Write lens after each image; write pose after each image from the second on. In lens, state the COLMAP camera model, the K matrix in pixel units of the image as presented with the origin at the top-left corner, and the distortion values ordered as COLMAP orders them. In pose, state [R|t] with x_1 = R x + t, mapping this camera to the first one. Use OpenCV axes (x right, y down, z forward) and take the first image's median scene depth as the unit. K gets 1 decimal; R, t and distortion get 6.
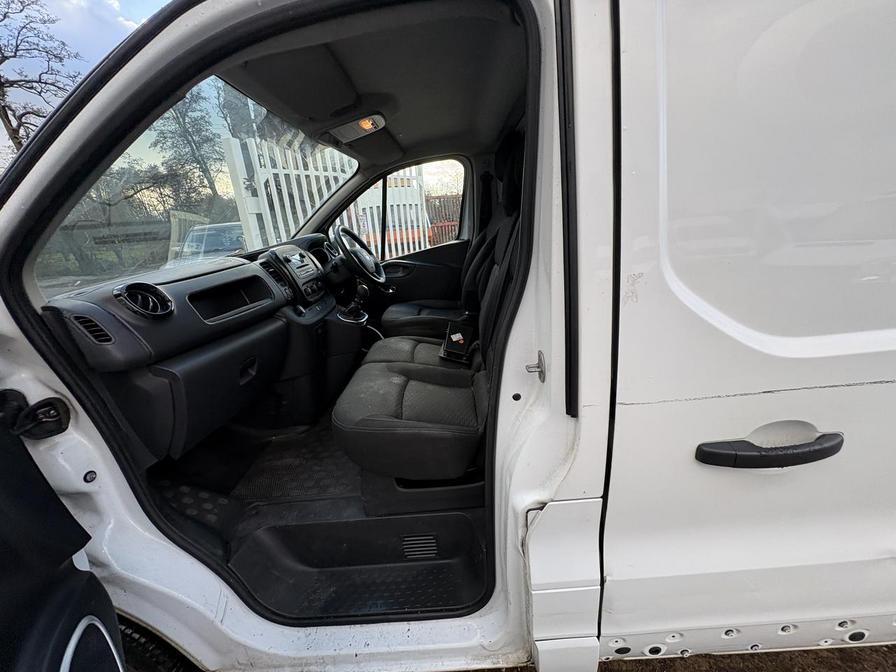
lens RADIAL K [[352.4, 0, 446.3], [0, 352.4, 334.6], [0, 0, 1]] dist [-0.001144, 0.000425]
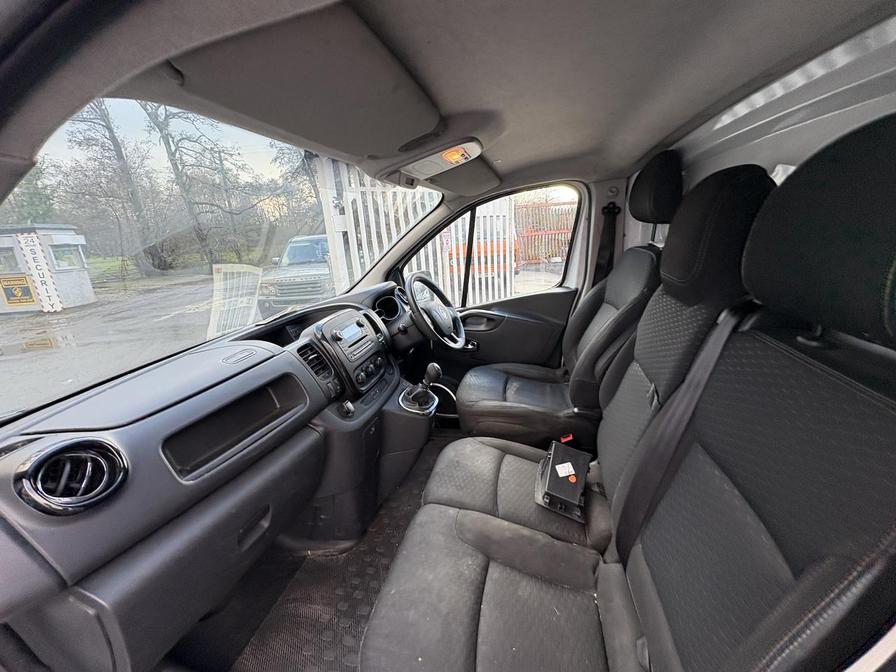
lens RADIAL K [[352.4, 0, 446.3], [0, 352.4, 334.6], [0, 0, 1]] dist [-0.001144, 0.000425]
pose [[0.974081, 0.070840, -0.214820, -0.054016], [-0.073652, 0.997271, -0.005101, -0.194205], [0.213872, 0.020791, 0.976640, 0.267388]]
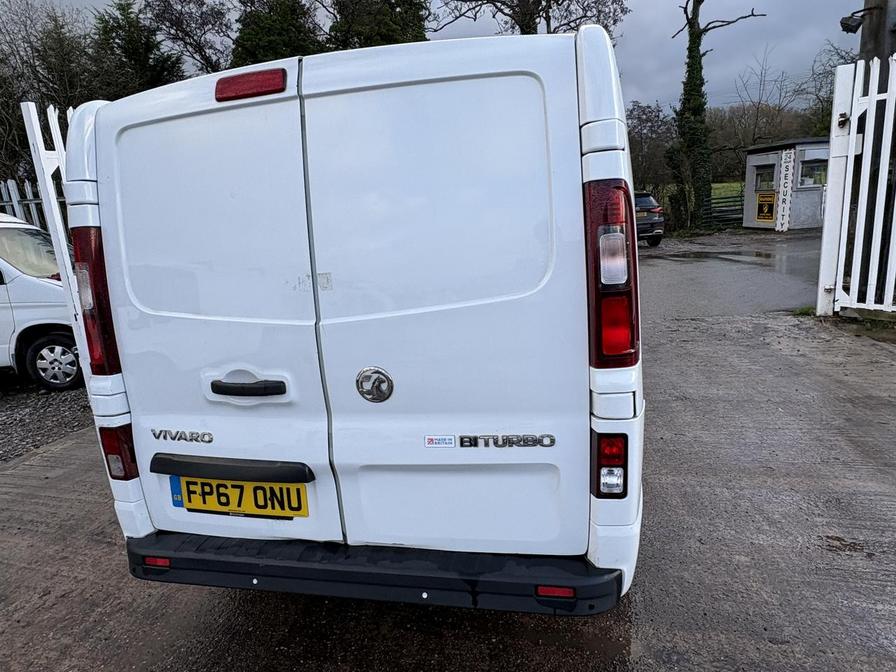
lens RADIAL K [[549.3, 0, 448.0], [0, 549.3, 336.0], [0, 0, 1]] dist [-0.000813, -0.000621]
pose [[-0.213664, 0.306668, -0.927525, 2.201075], [-0.212136, 0.912230, 0.350478, -0.554083], [0.953596, 0.271646, -0.129855, 1.094671]]
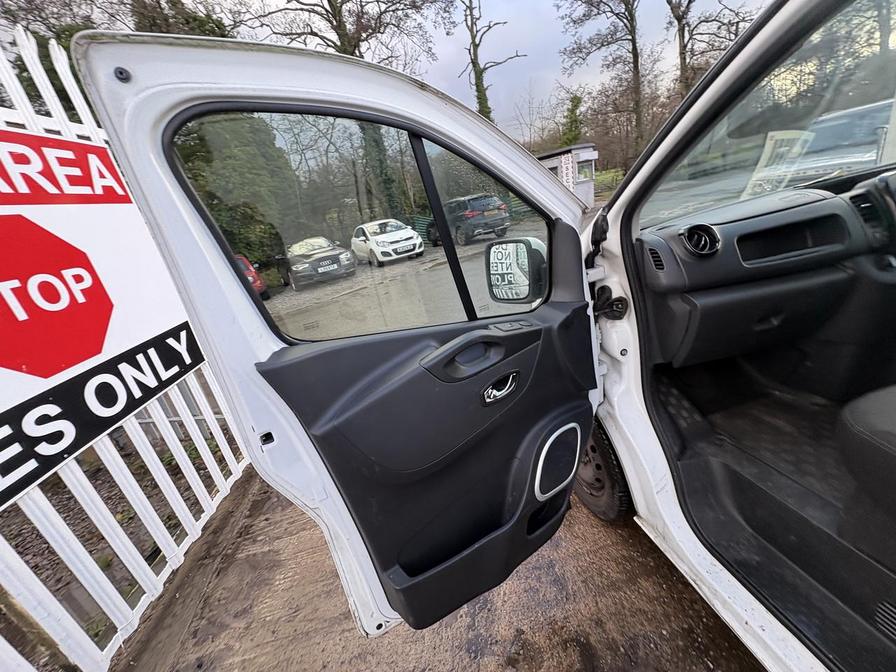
lens RADIAL K [[355.4, 0, 448.0], [0, 355.4, 336.0], [0, 0, 1]] dist [-0.001883, 0.000005]
pose [[0.220135, 0.376196, -0.900009, 0.093042], [-0.133477, 0.925581, 0.354237, -0.054338], [0.966294, 0.042151, 0.253967, -0.068821]]
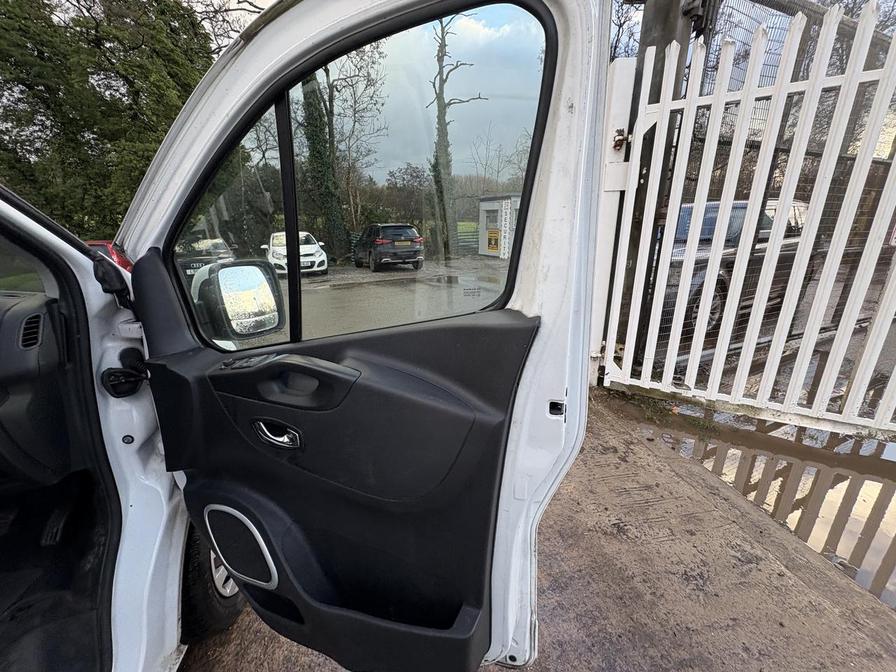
lens RADIAL K [[356.2, 0, 447.7], [0, 356.2, 335.2], [0, 0, 1]] dist [-0.000845, -0.000255]
pose [[0.188736, 0.355014, -0.915611, 0.073508], [-0.296651, 0.909421, 0.291465, -0.533874], [0.936150, 0.216607, 0.276956, 1.563365]]
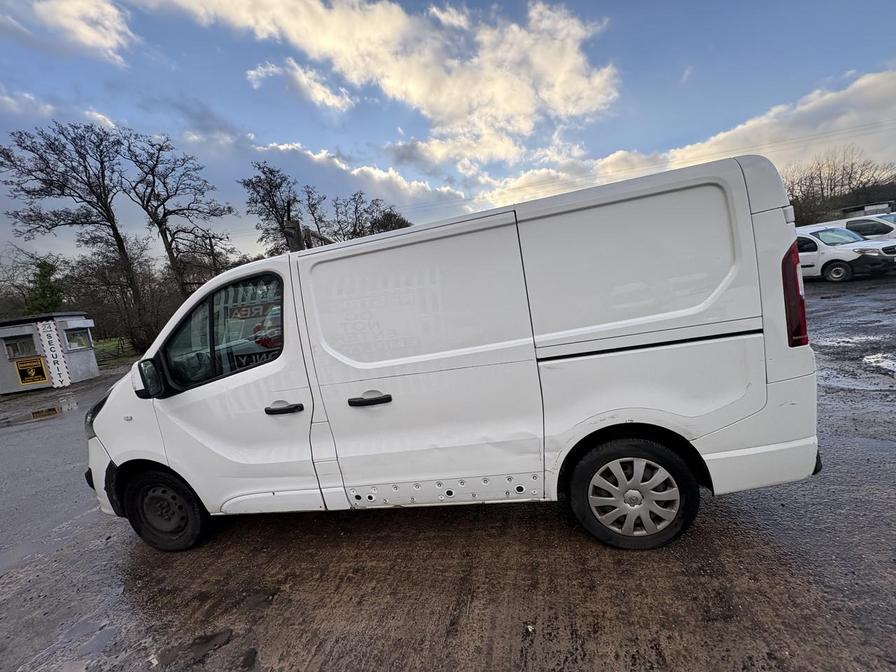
lens RADIAL K [[355.2, 0, 446.7], [0, 355.2, 333.9], [0, 0, 1]] dist [0.000142, 0.000735]
pose [[0.980338, -0.046508, -0.191767, 0.768361], [0.014944, 0.986536, -0.162861, 0.095295], [0.196759, 0.156793, 0.967834, -0.666873]]
